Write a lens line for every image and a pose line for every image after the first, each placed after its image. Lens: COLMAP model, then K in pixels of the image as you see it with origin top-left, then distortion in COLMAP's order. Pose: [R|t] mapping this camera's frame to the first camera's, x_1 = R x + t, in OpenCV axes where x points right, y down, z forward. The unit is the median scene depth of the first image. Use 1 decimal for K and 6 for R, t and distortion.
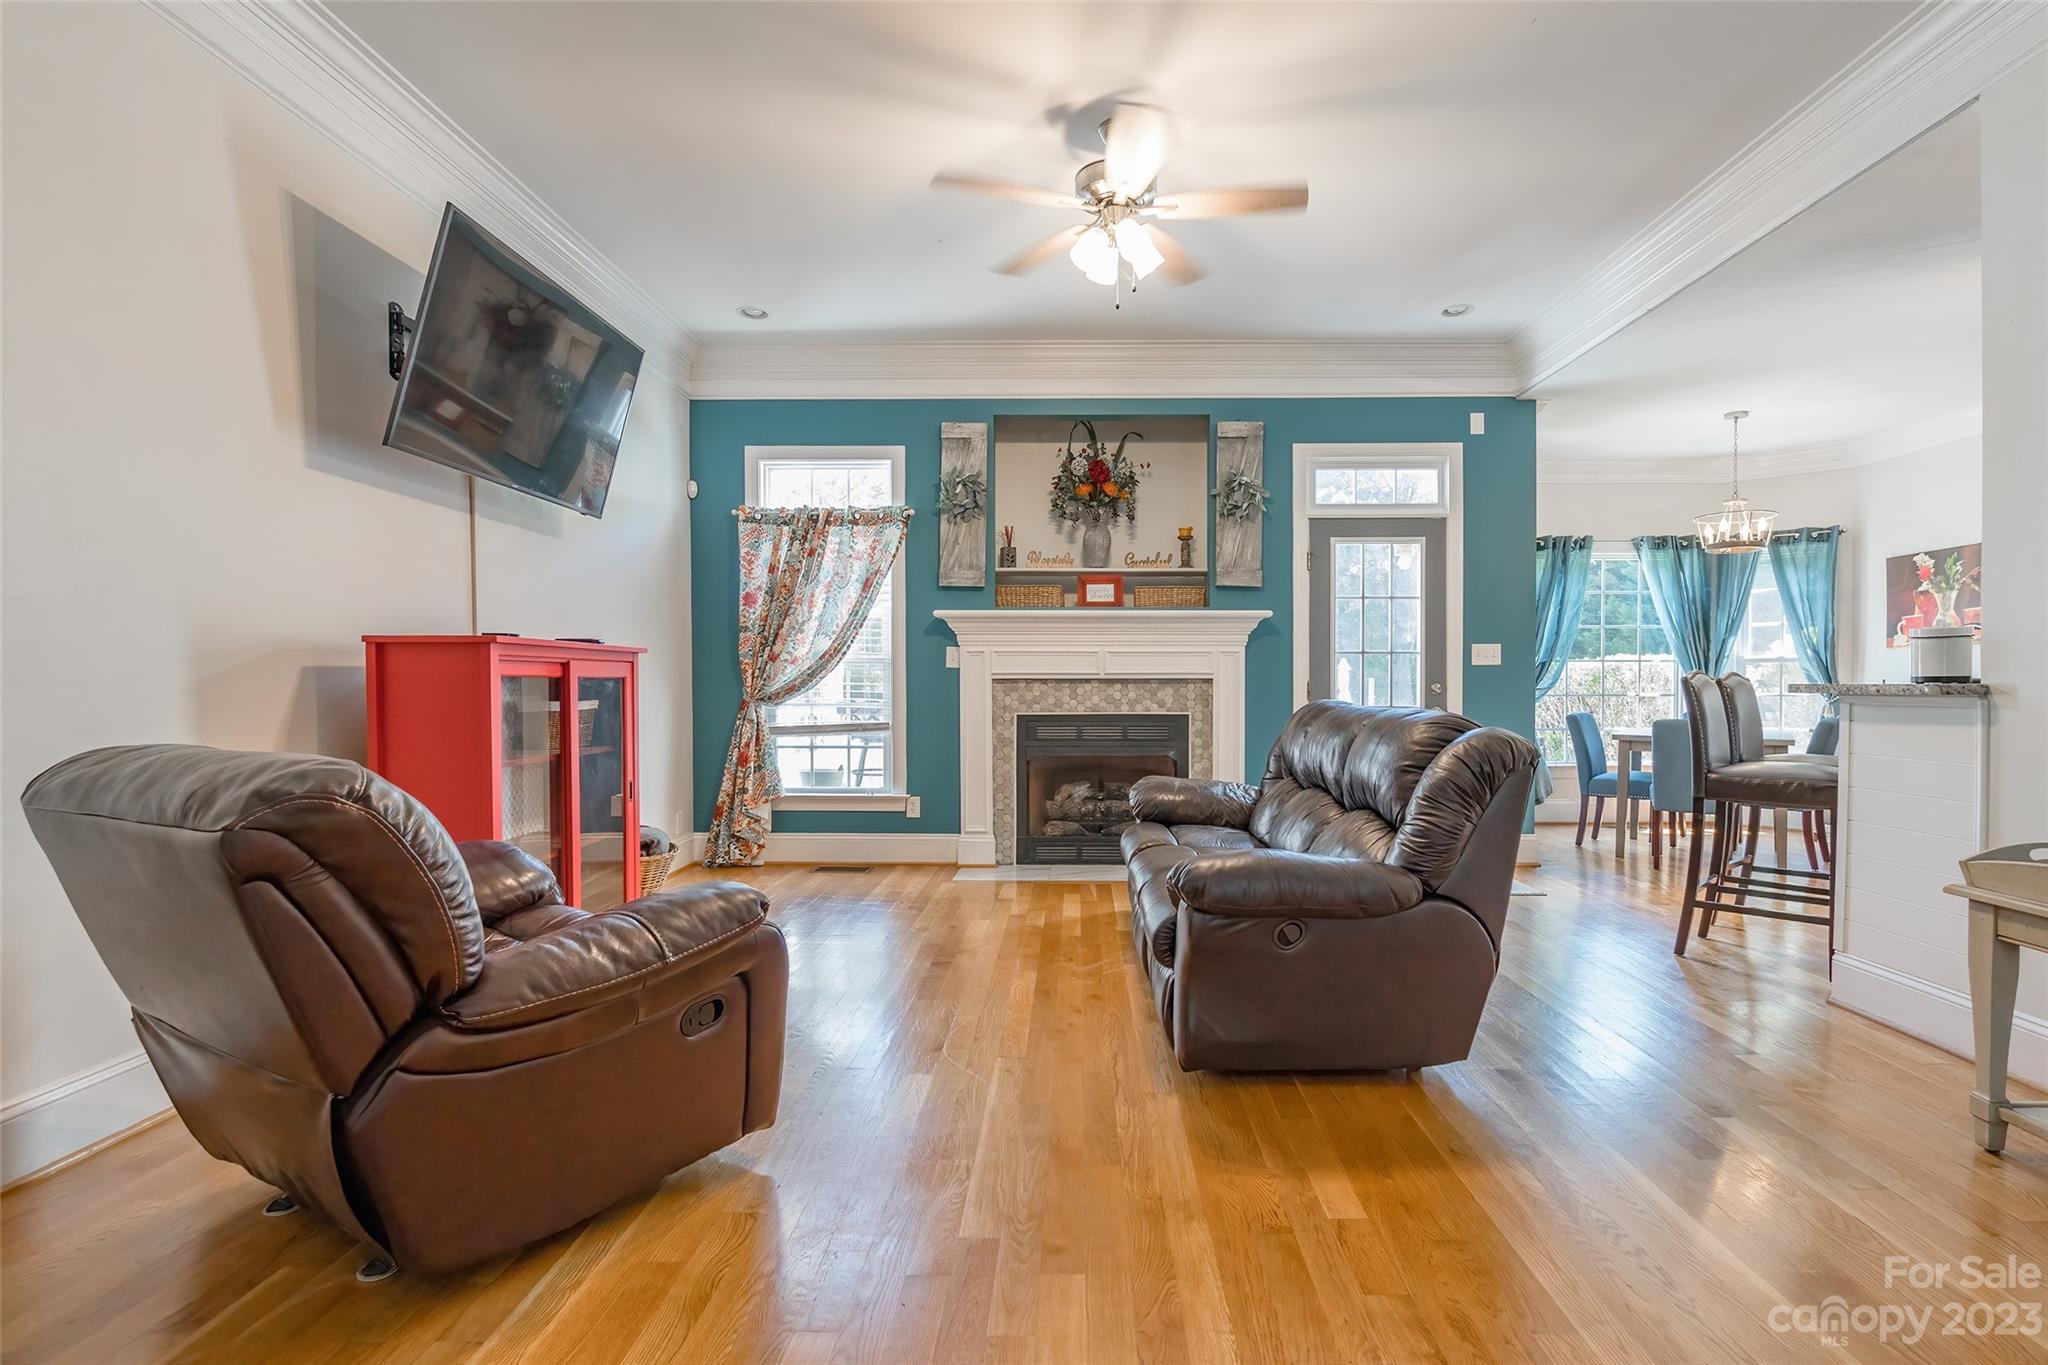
lens RADIAL K [[953.2, 0, 1074.9], [0, 953.2, 693.9], [0, 0, 1]] dist [-0.022344, 0.000149]
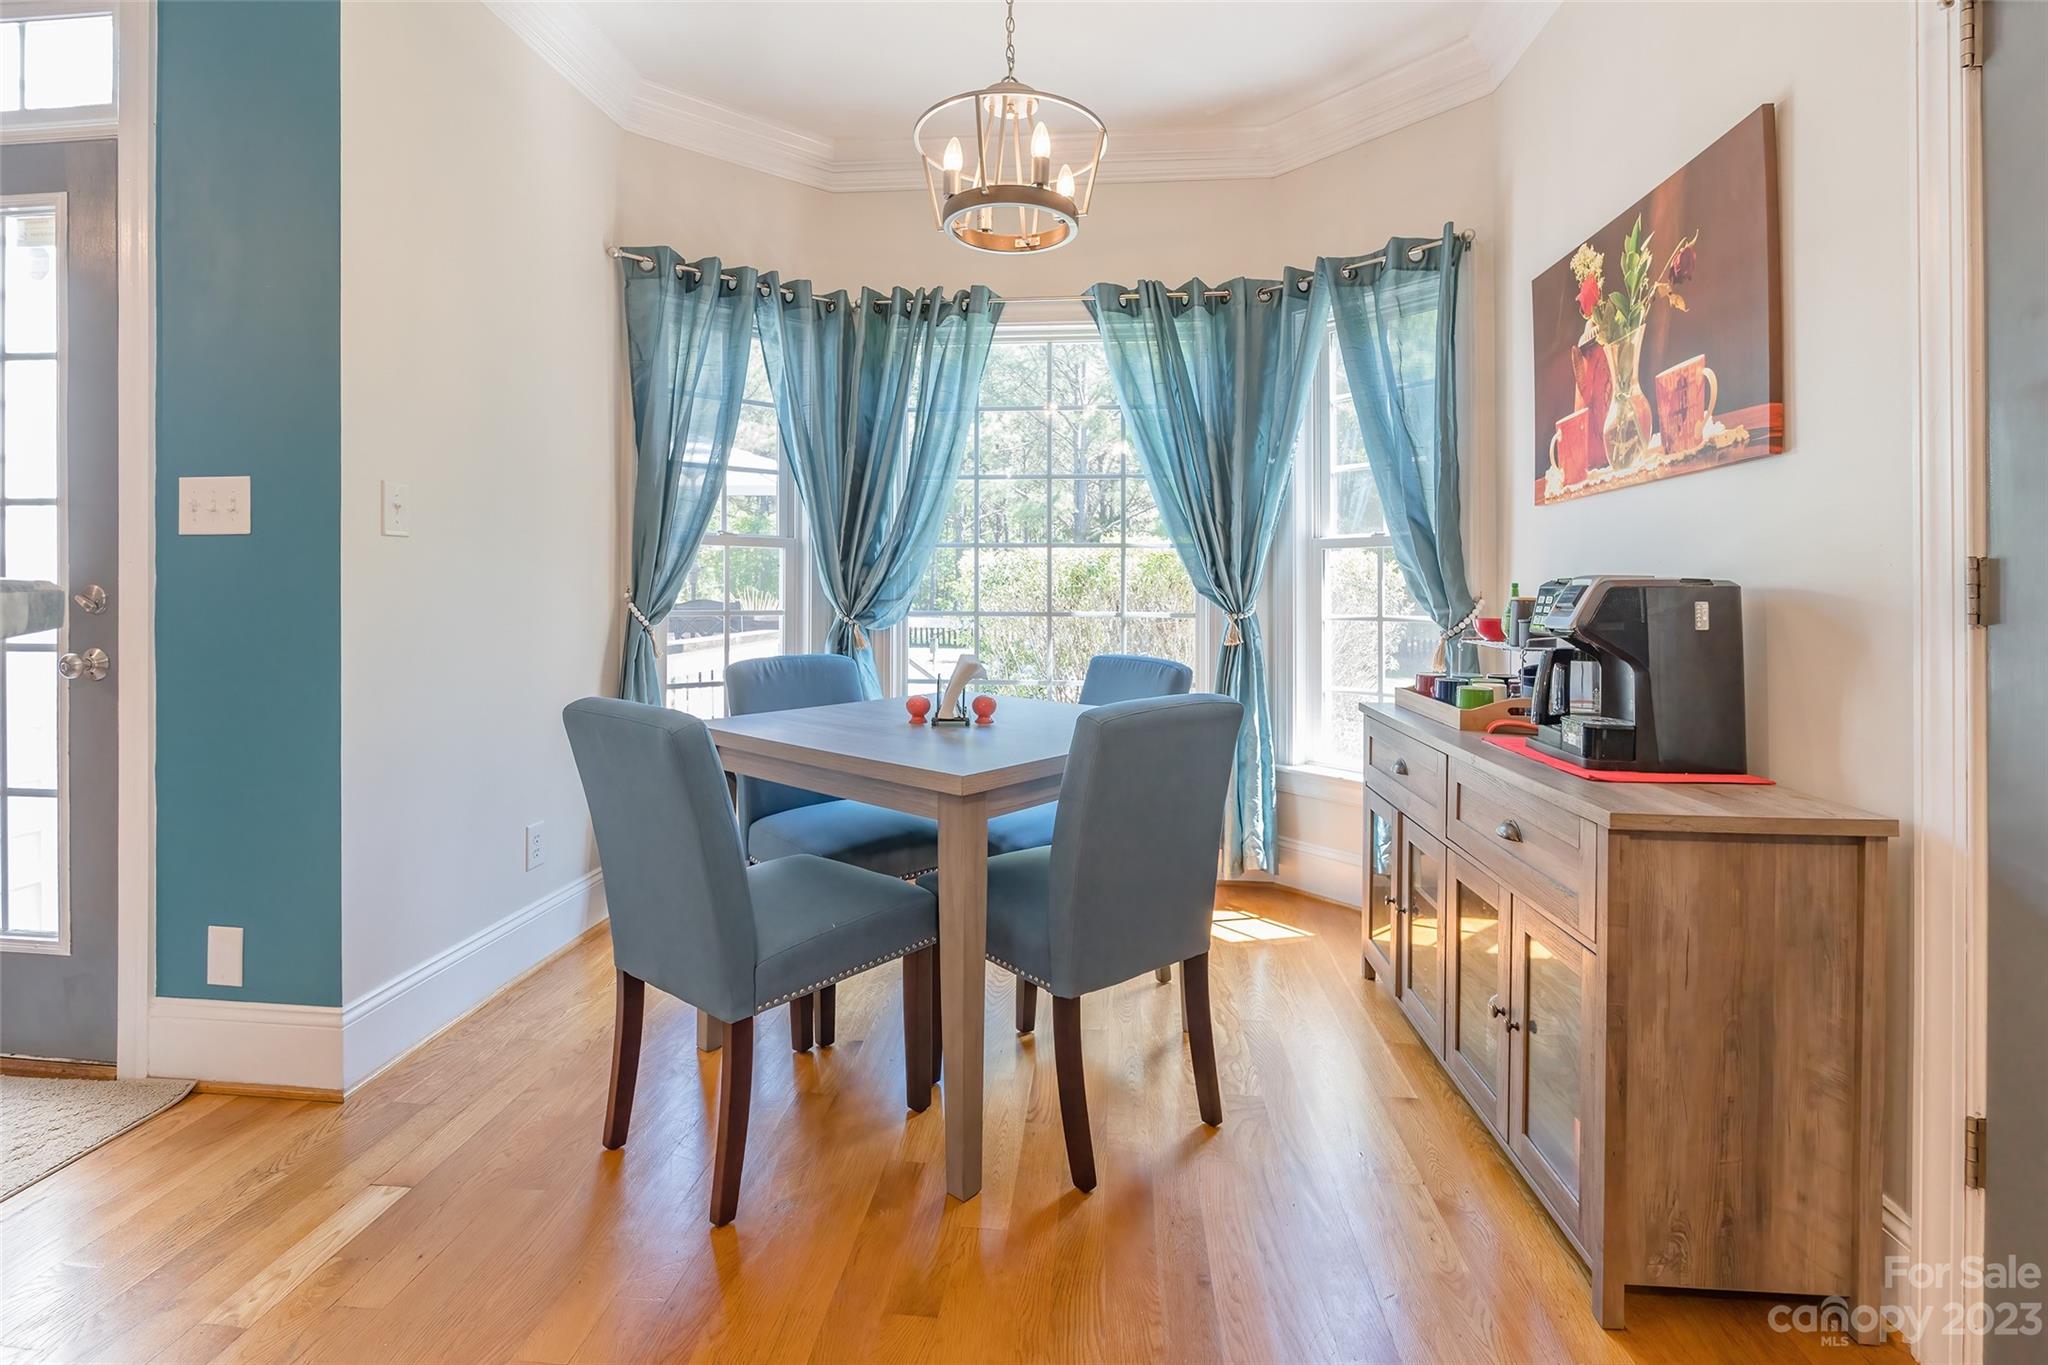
lens RADIAL K [[944.8, 0, 1027.6], [0, 944.8, 579.7], [0, 0, 1]] dist [0.001619, 0.000300]
pose [[0.996726, 0.005366, -0.080673, 0.763573], [-0.007351, 0.999677, -0.024328, -0.006149], [0.080516, 0.024841, 0.996444, 0.650411]]
